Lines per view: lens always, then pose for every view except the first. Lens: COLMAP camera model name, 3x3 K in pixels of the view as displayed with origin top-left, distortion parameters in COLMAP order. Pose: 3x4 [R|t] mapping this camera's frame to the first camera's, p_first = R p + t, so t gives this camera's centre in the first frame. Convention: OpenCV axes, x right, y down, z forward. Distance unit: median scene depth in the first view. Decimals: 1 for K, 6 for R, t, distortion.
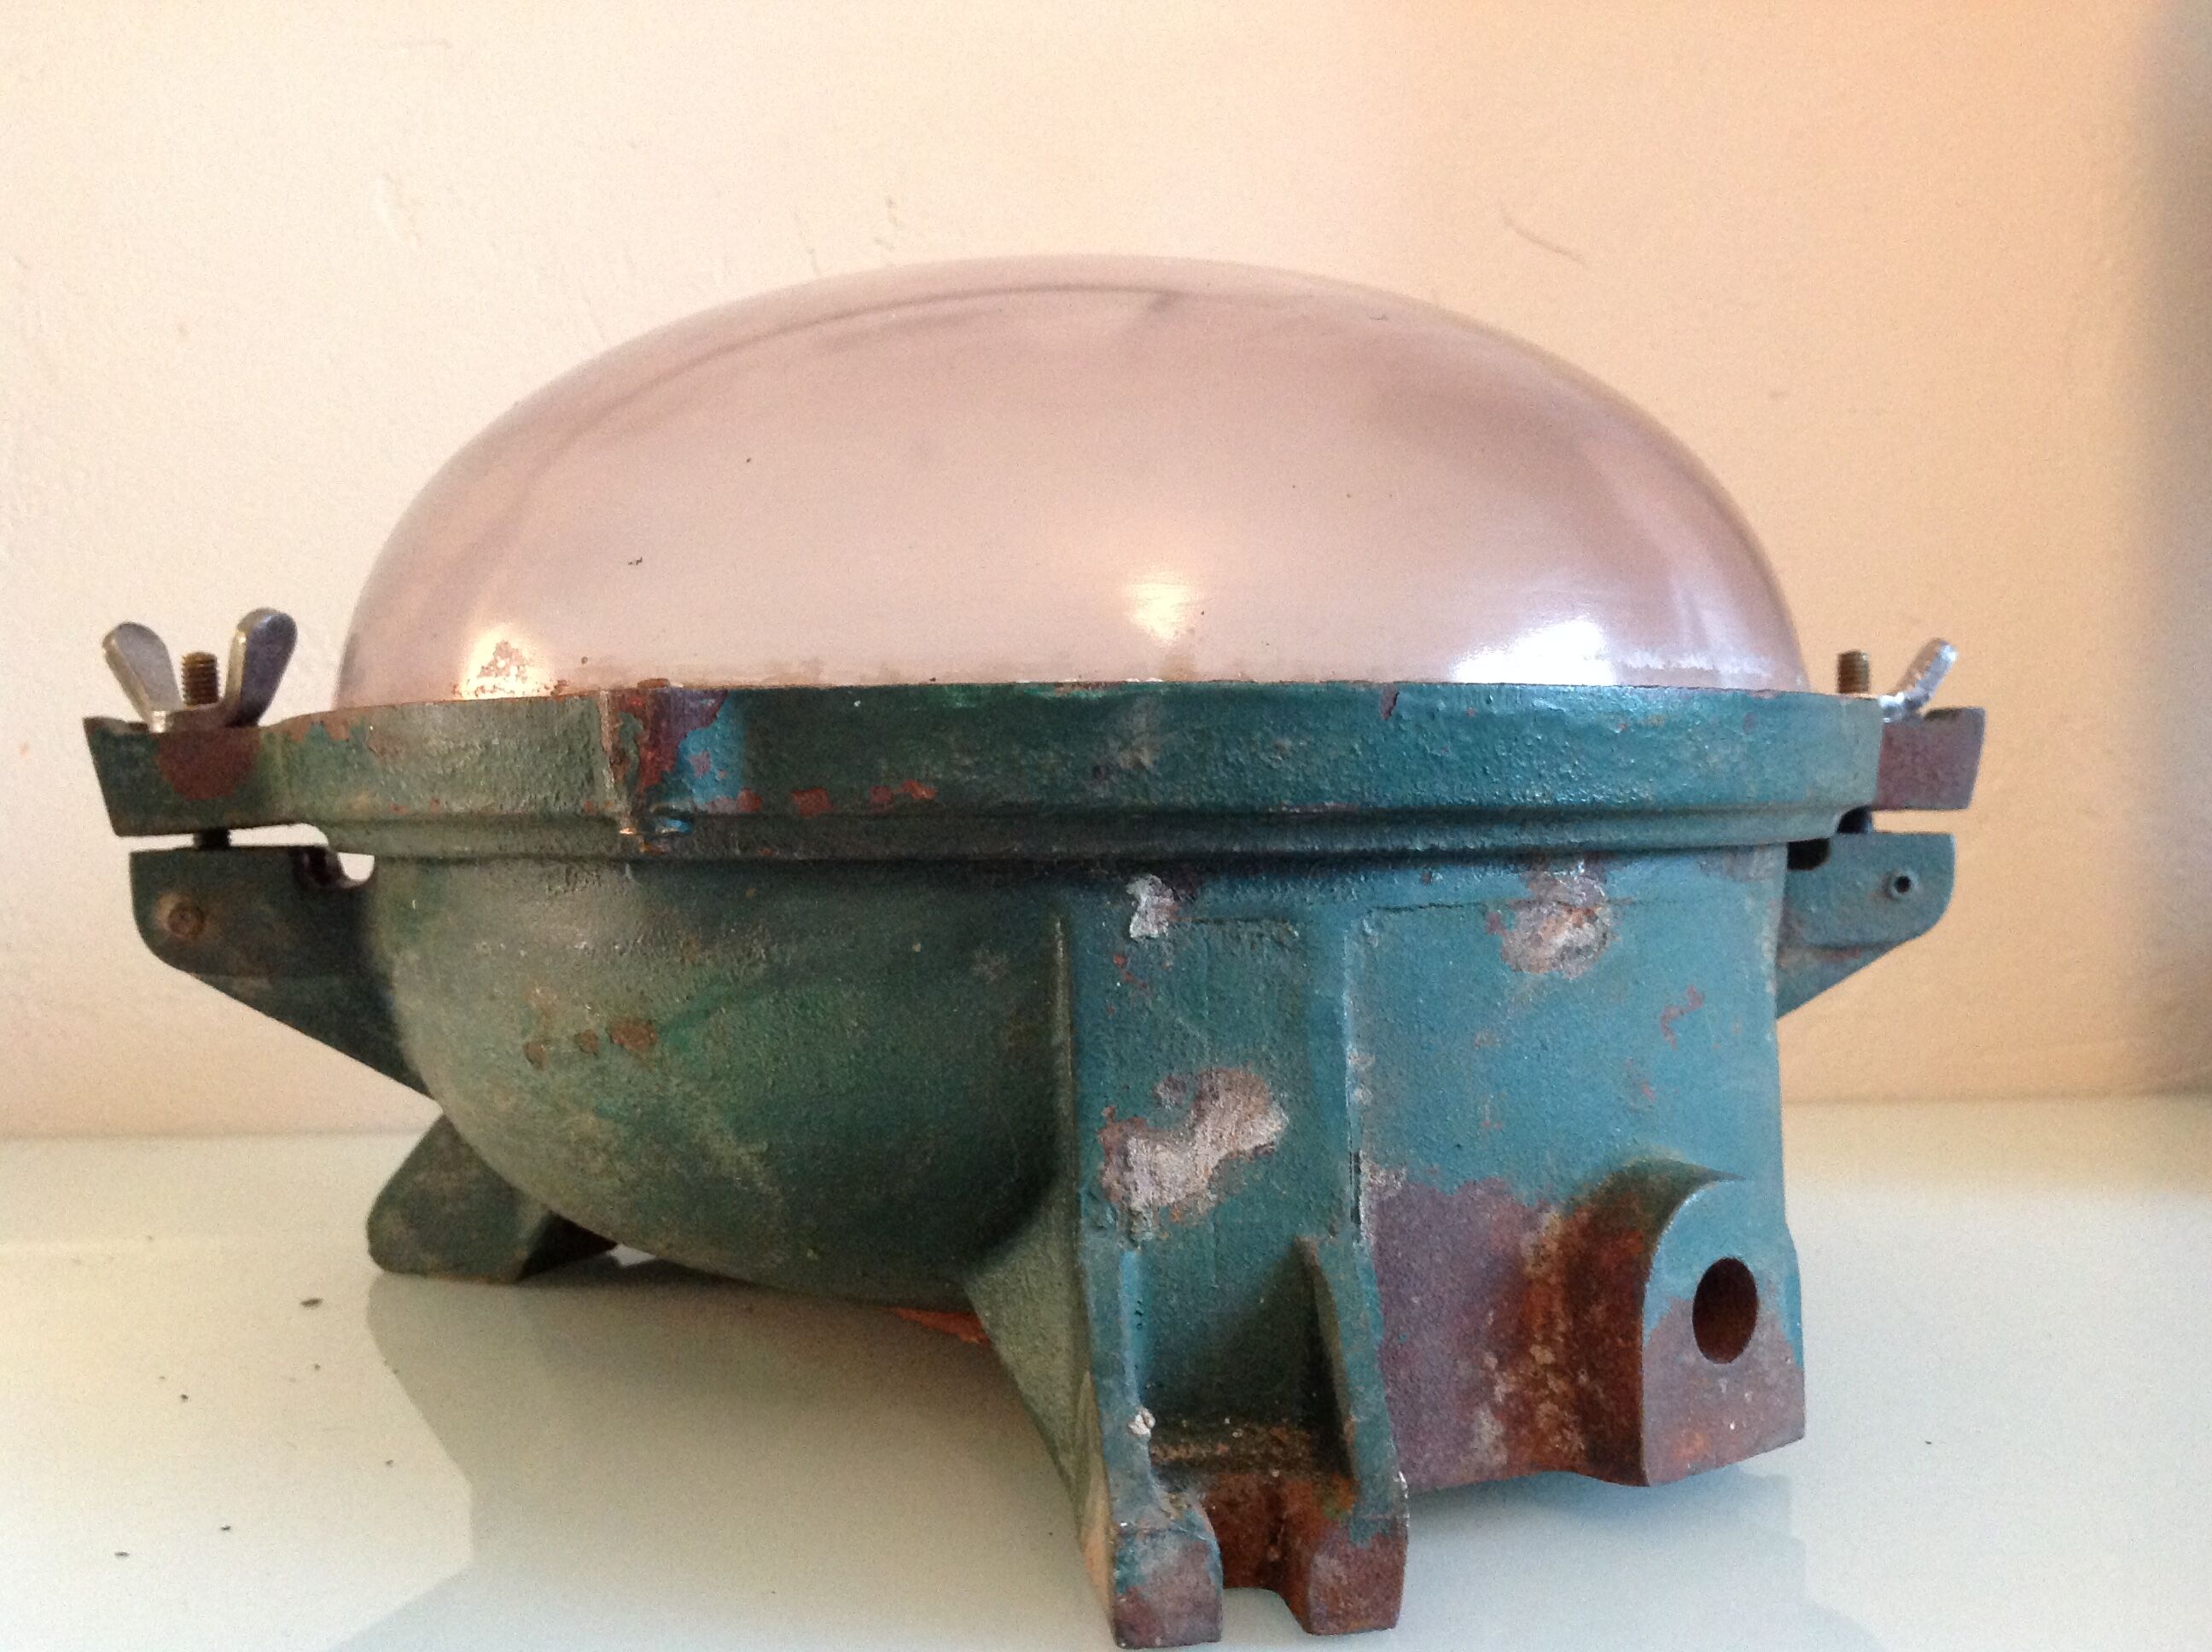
lens RADIAL K [[2119.8, 0, 1101.9], [0, 2119.8, 832.1], [0, 0, 1]] dist [0.069367, 0.000000]
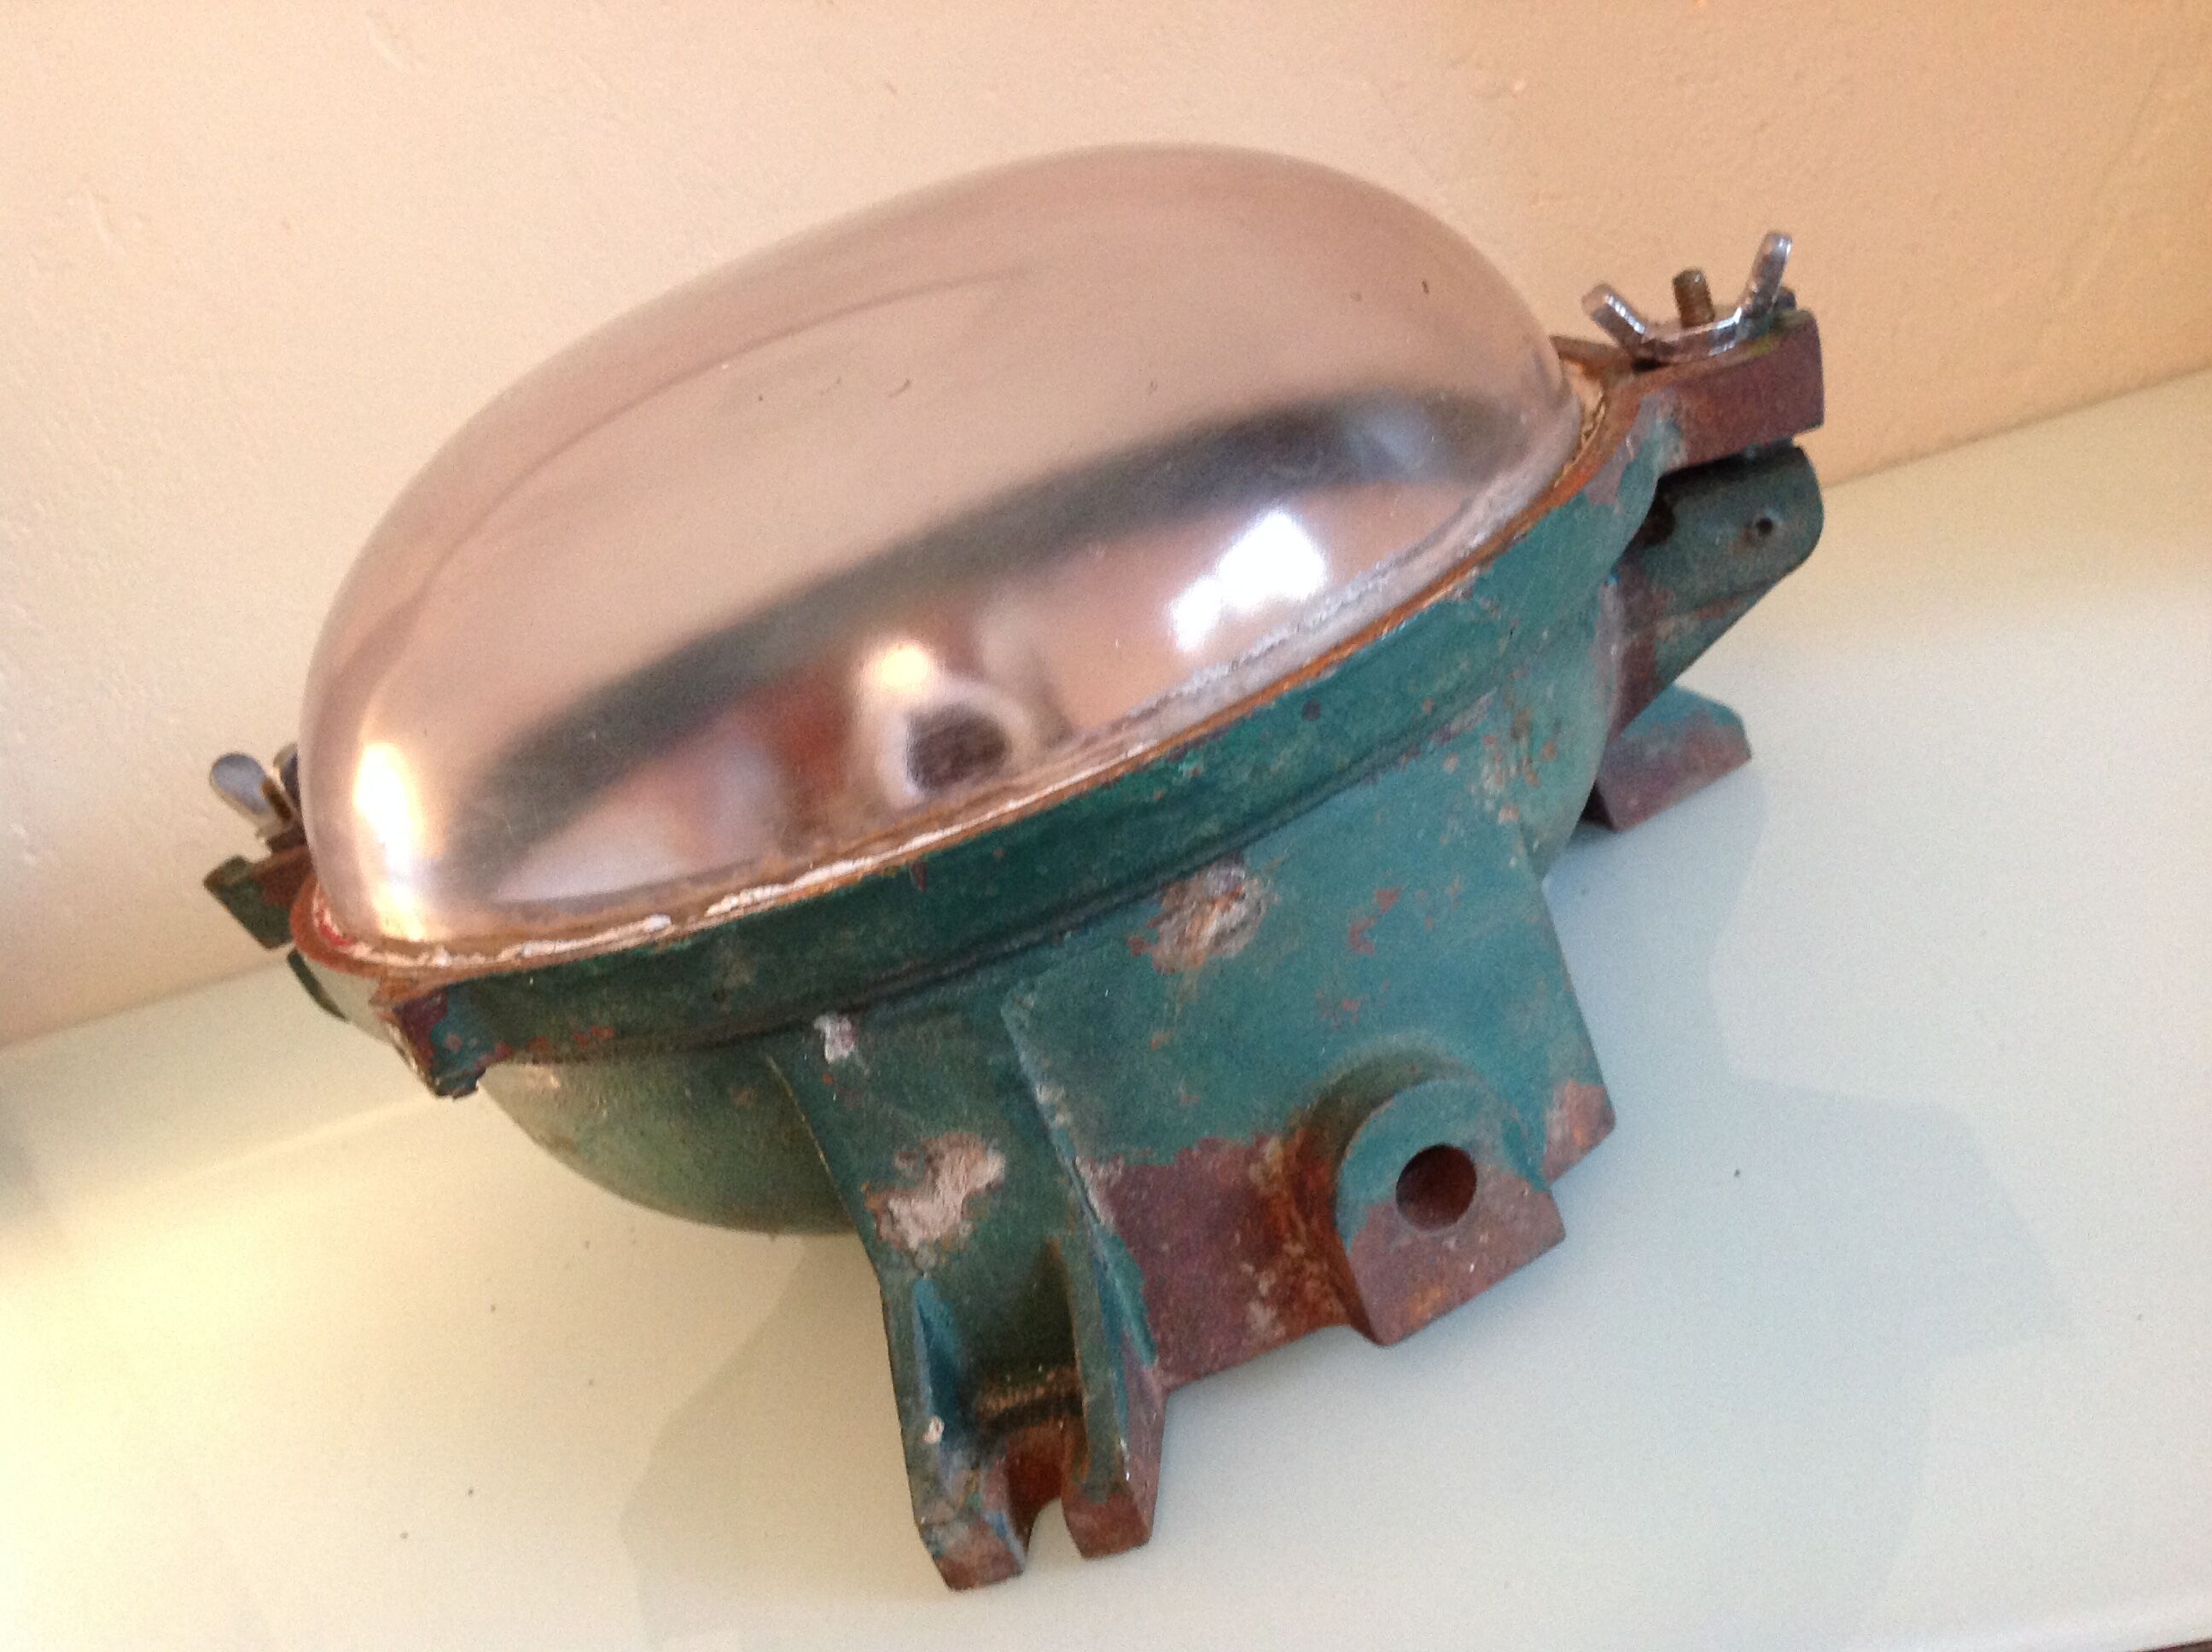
lens RADIAL K [[2119.8, 0, 1109.6], [0, 2119.8, 825.9], [0, 0, 1]] dist [0.069367, 0.000000]
pose [[0.908131, -0.222689, -0.354554, 0.608835], [0.344988, 0.877820, 0.332287, -0.409385], [0.237238, -0.424077, 0.874001, 0.036078]]
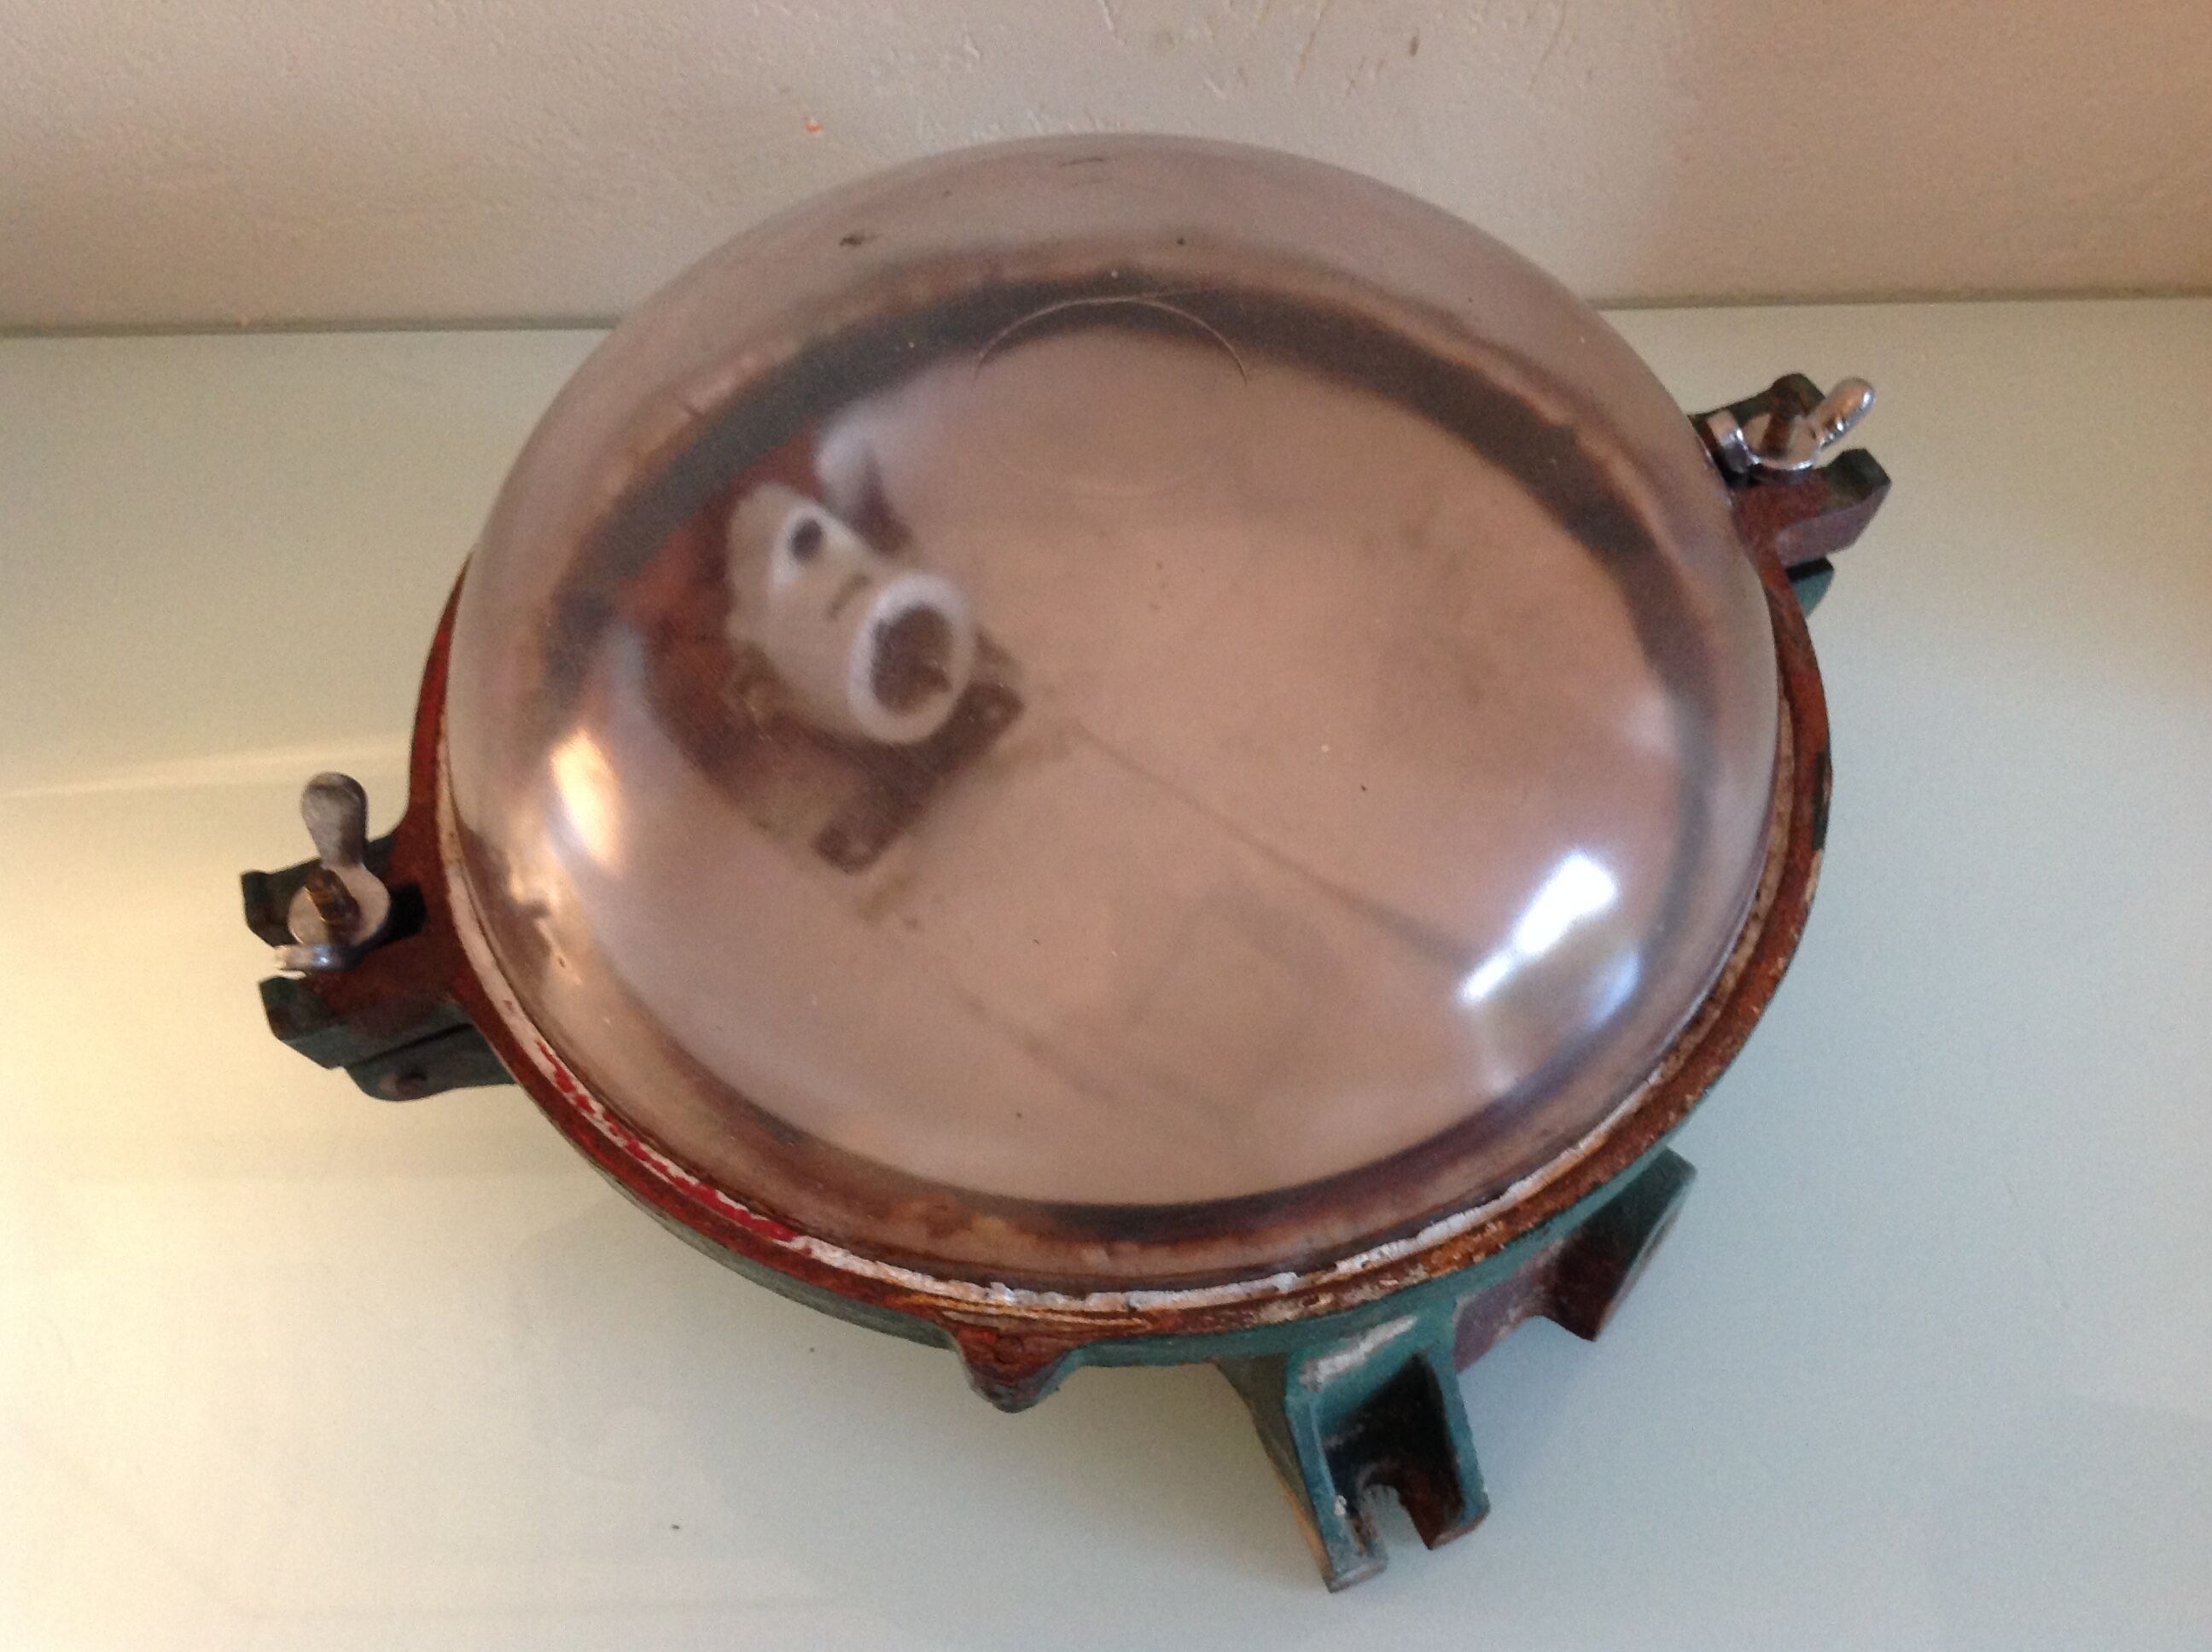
lens RADIAL K [[2119.8, 0, 1105.6], [0, 2119.8, 816.6], [0, 0, 1]] dist [0.069367, 0.000000]
pose [[0.969459, -0.196795, 0.146357, -0.269351], [-0.002191, 0.589787, 0.807556, -1.258423], [-0.245242, -0.783213, 0.571343, 0.475996]]
